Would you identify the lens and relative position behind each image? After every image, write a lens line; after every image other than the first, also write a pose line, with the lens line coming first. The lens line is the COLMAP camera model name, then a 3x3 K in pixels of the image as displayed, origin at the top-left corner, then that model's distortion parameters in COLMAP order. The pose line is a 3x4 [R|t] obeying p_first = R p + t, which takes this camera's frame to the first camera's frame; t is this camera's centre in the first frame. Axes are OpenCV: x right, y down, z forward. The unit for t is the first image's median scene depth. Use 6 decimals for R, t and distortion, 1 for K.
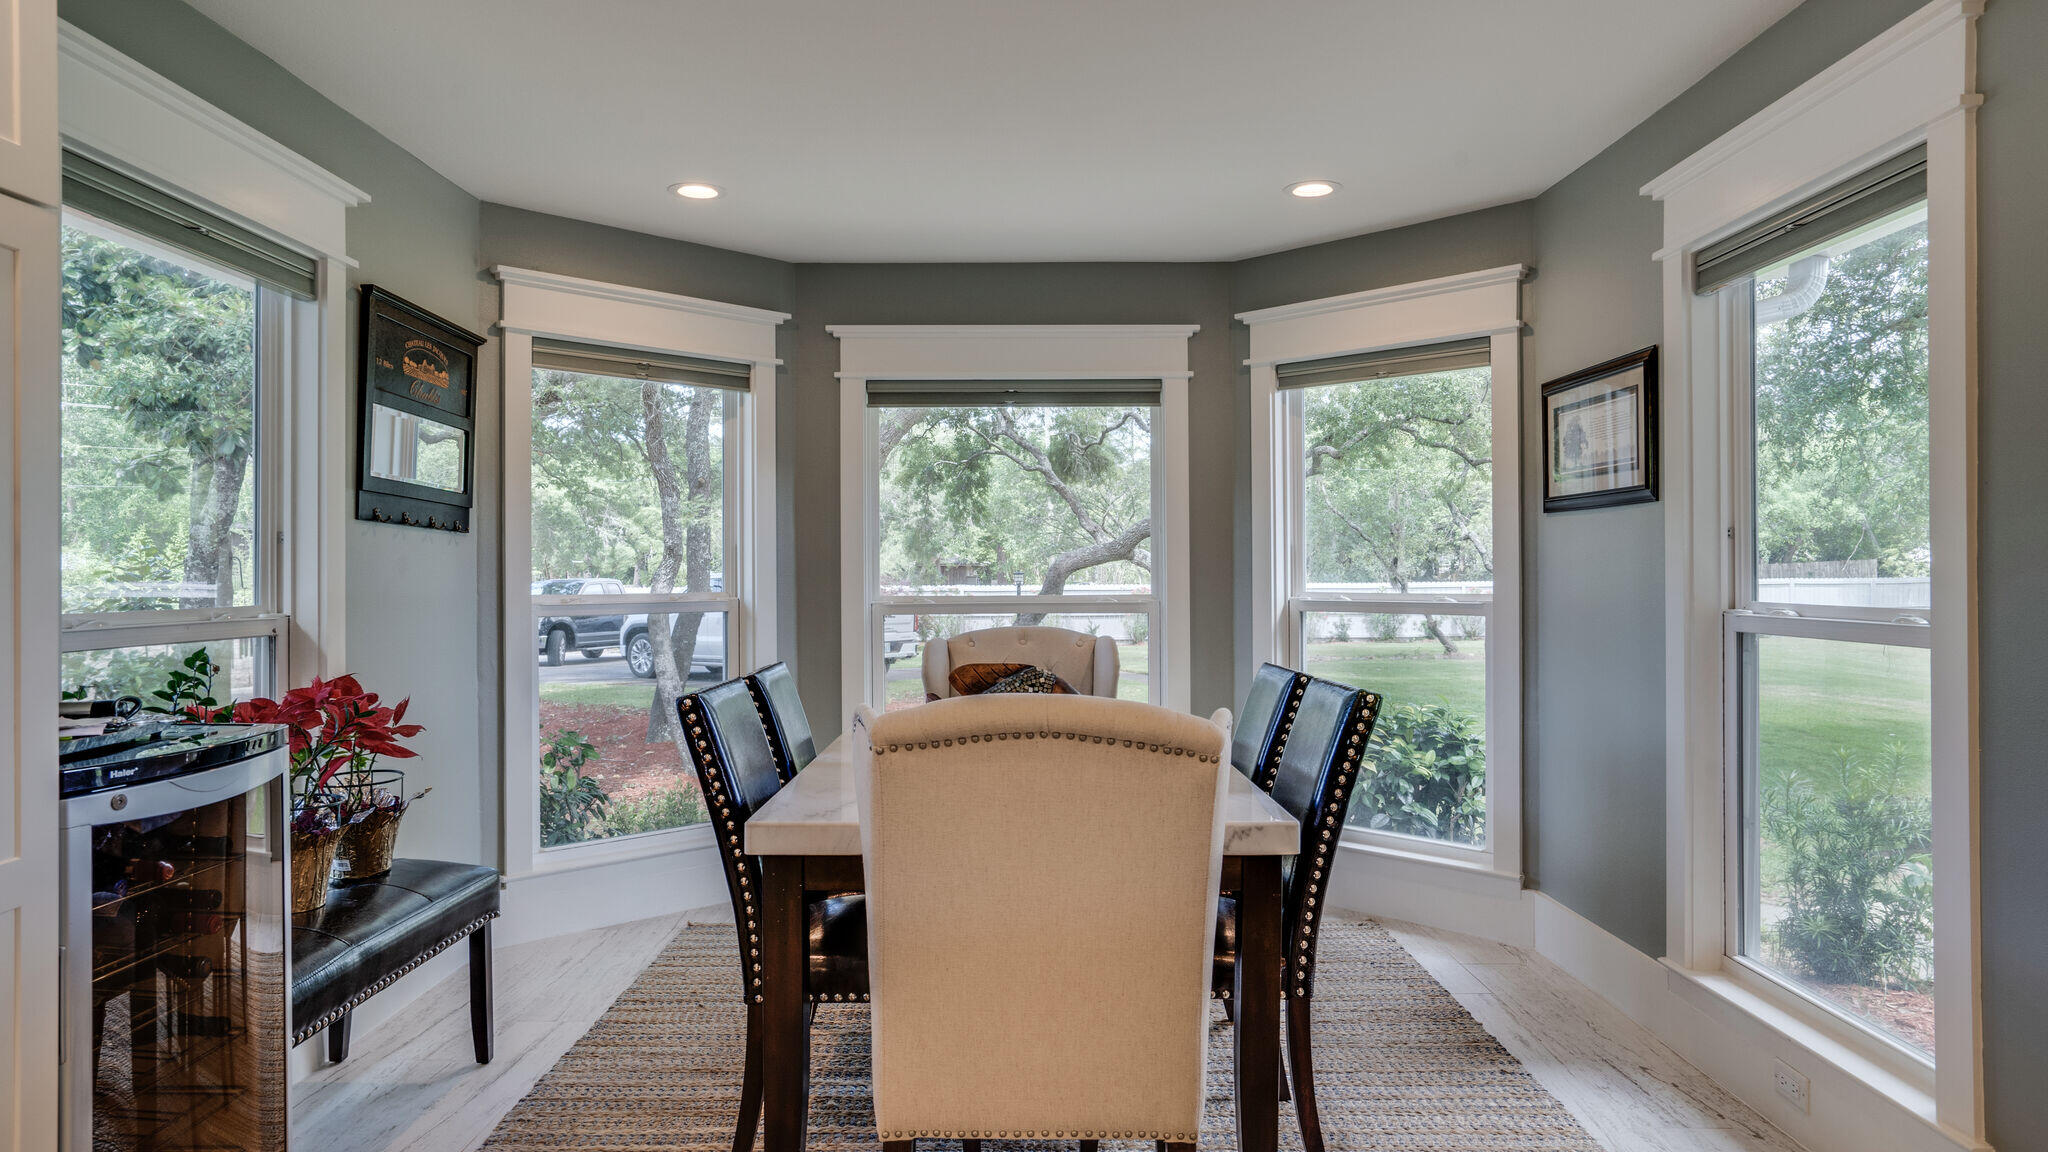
lens RADIAL K [[1280.0, 0, 1024.0], [0, 1280.0, 576.0], [0, 0, 1]] dist [-0.028141, 0.000722]
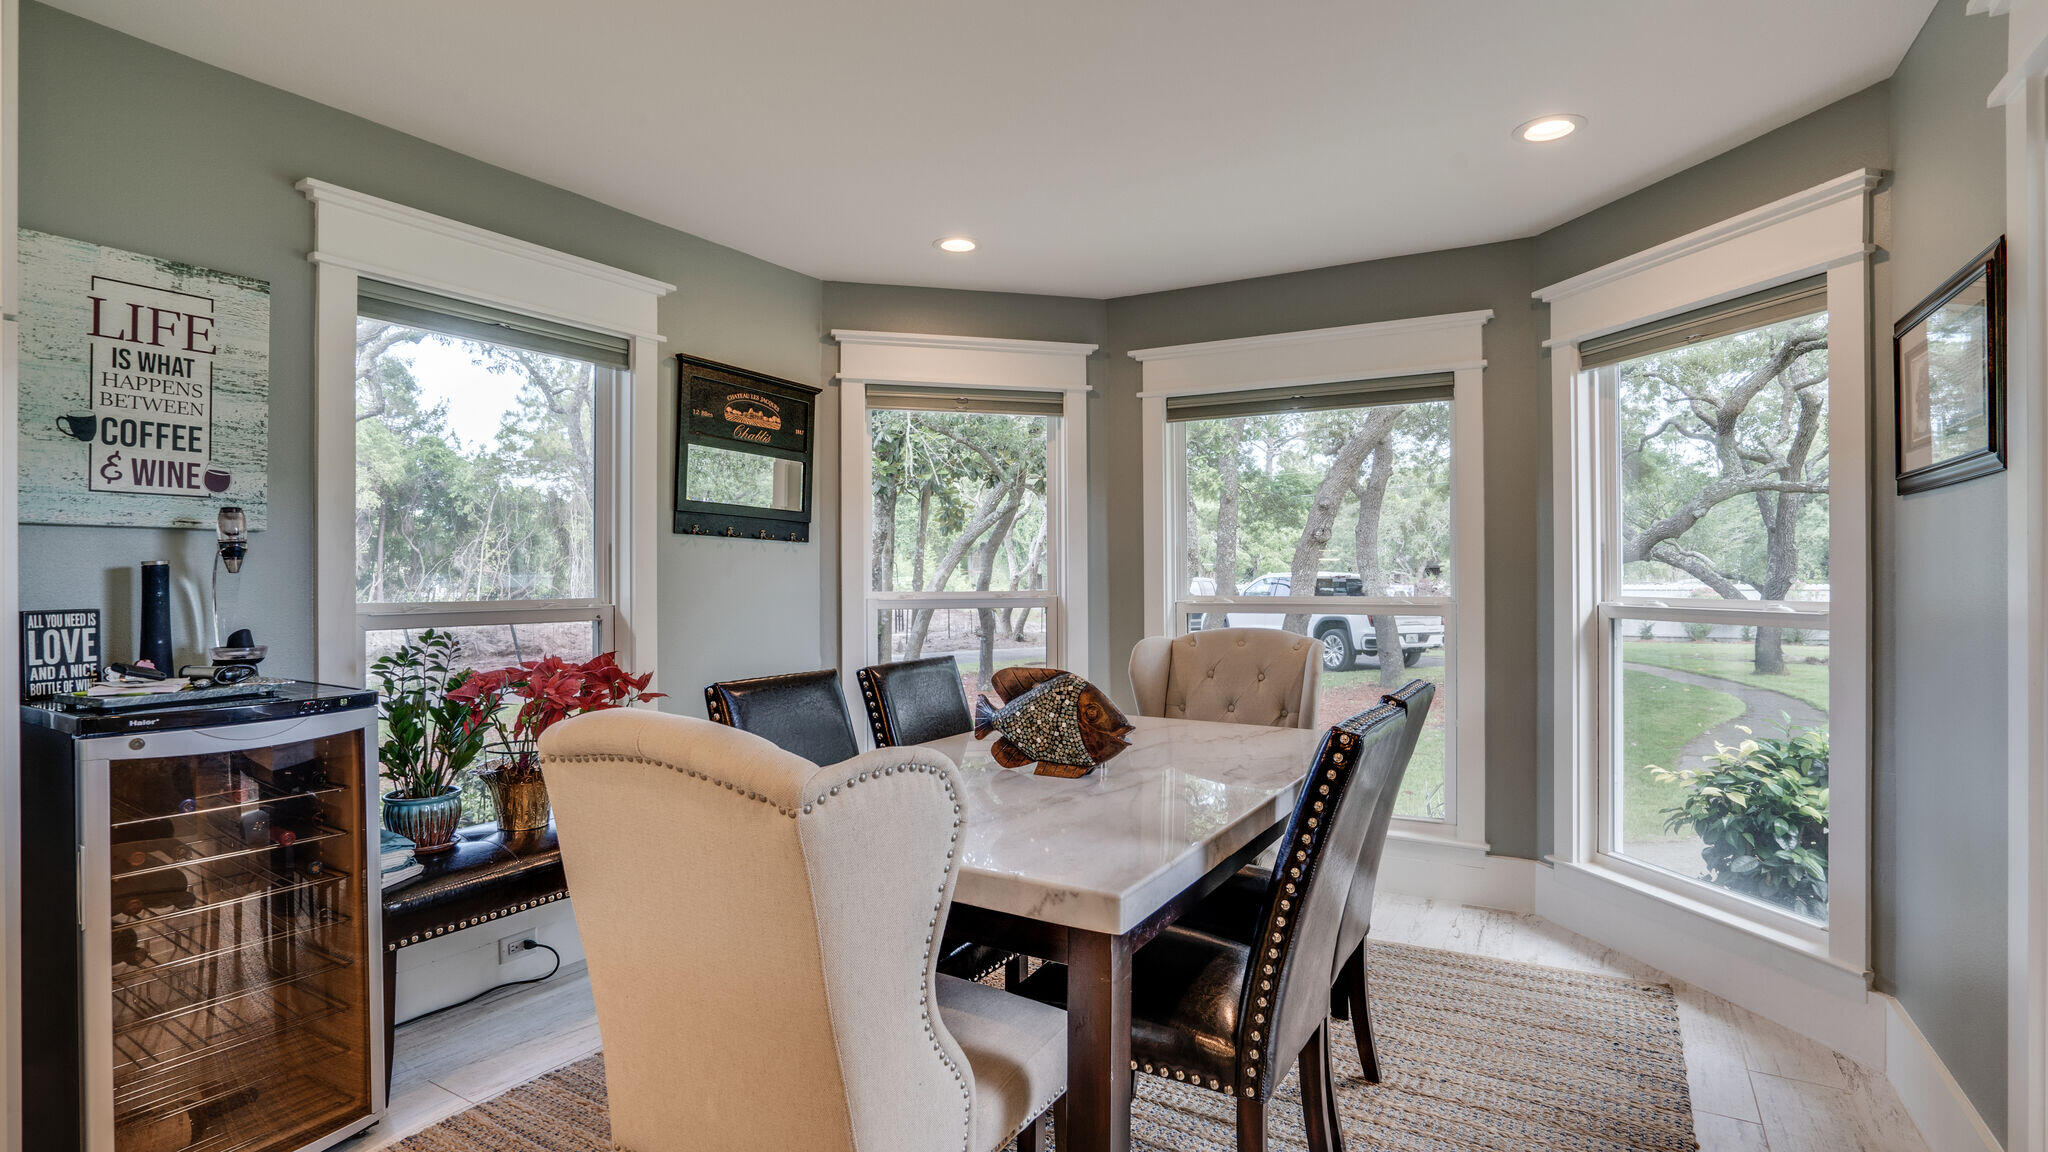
lens RADIAL K [[1009.6, 0, 1024.0], [0, 1009.6, 576.0], [0, 0, 1]] dist [-0.063319, 0.033134]
pose [[0.857905, 0.002905, -0.513800, 0.260762], [-0.002340, 0.999996, 0.001747, -0.002079], [0.513803, -0.000296, 0.857908, 0.239933]]
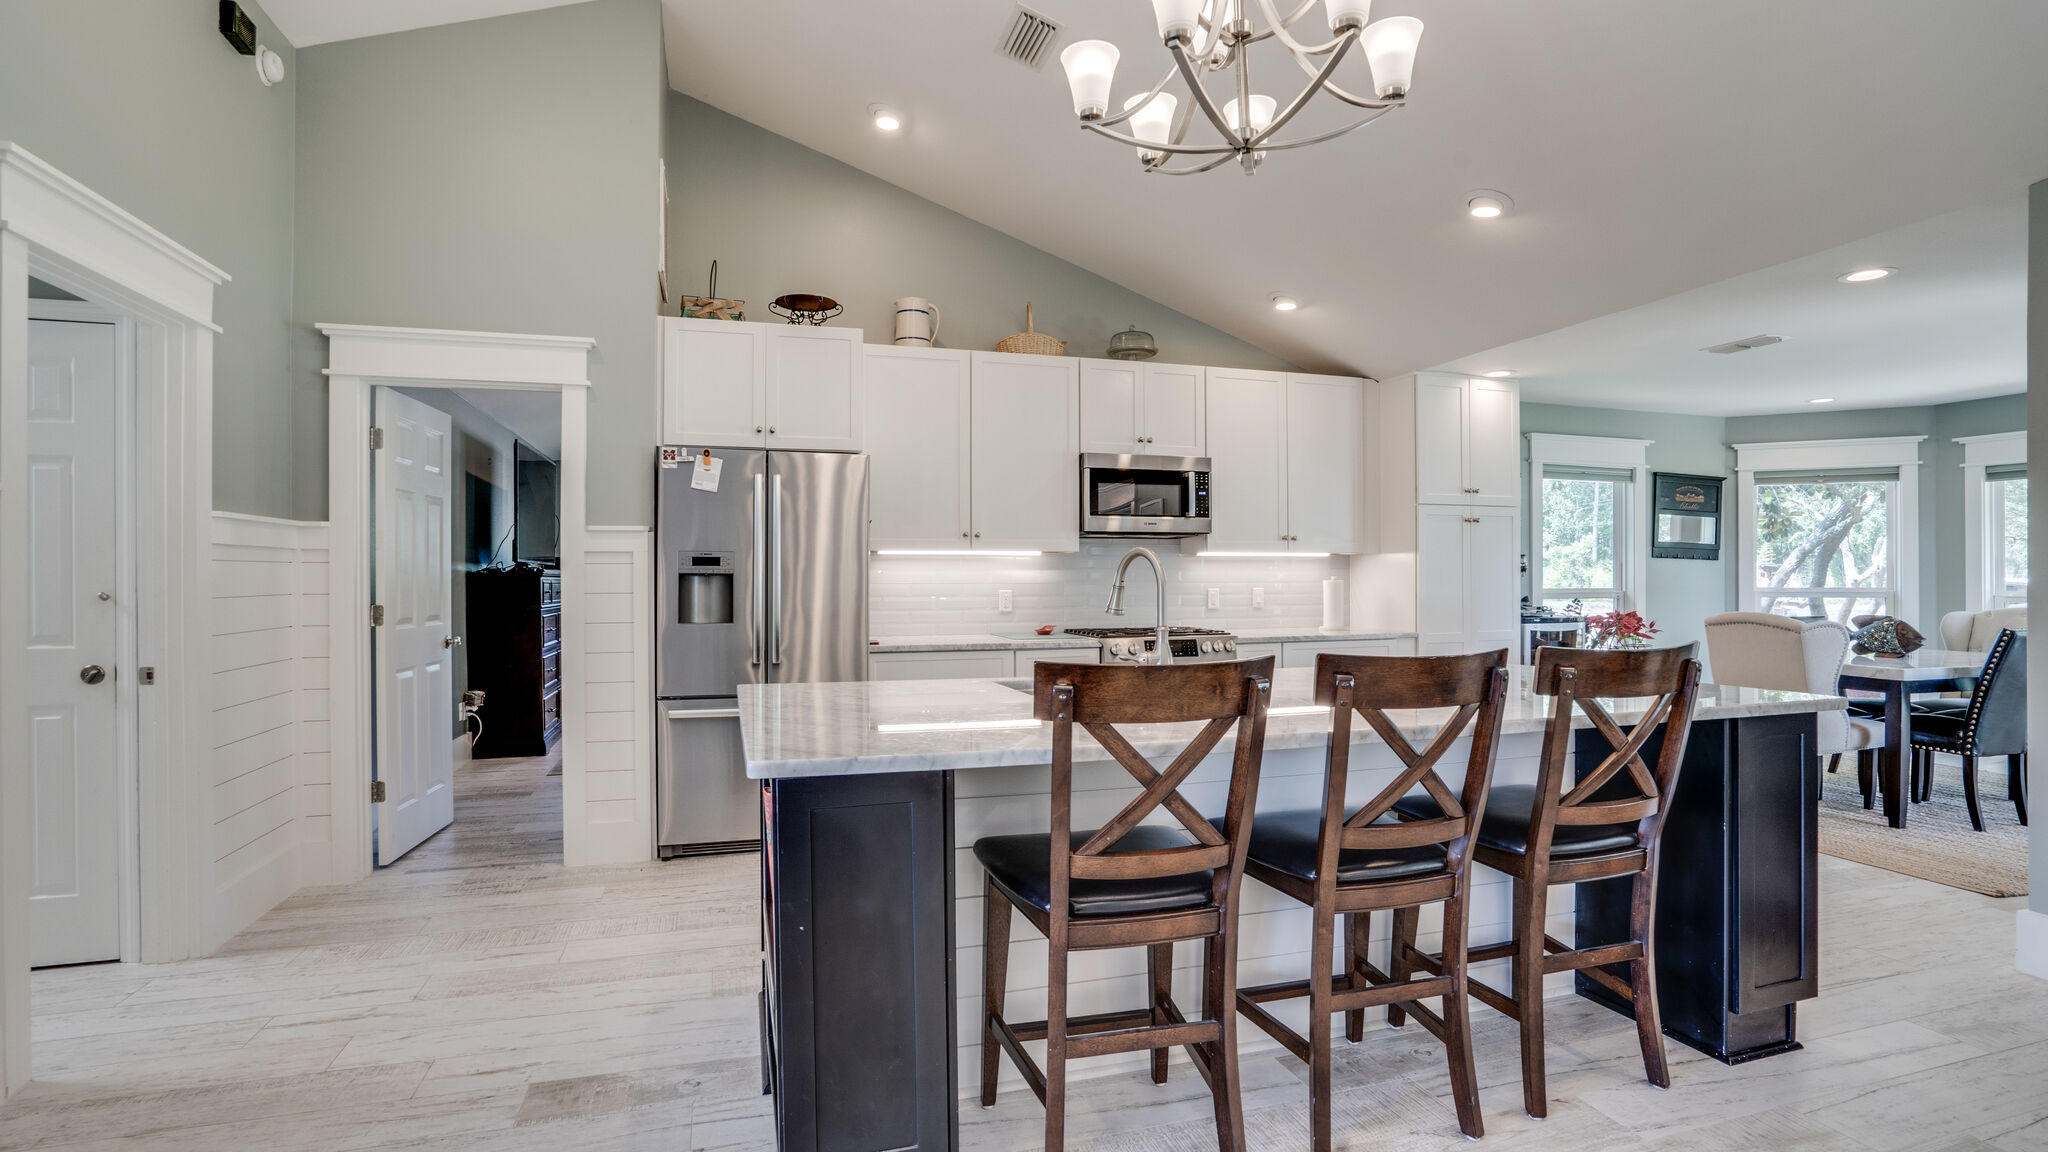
lens RADIAL K [[987.8, 0, 1024.0], [0, 987.8, 576.0], [0, 0, 1]] dist [-0.011546, -0.000044]
pose [[0.315623, 0.001613, -0.948883, 0.873851], [-0.004349, 0.999991, 0.000253, 0.000903], [0.948875, 0.004047, 0.315627, -0.790295]]
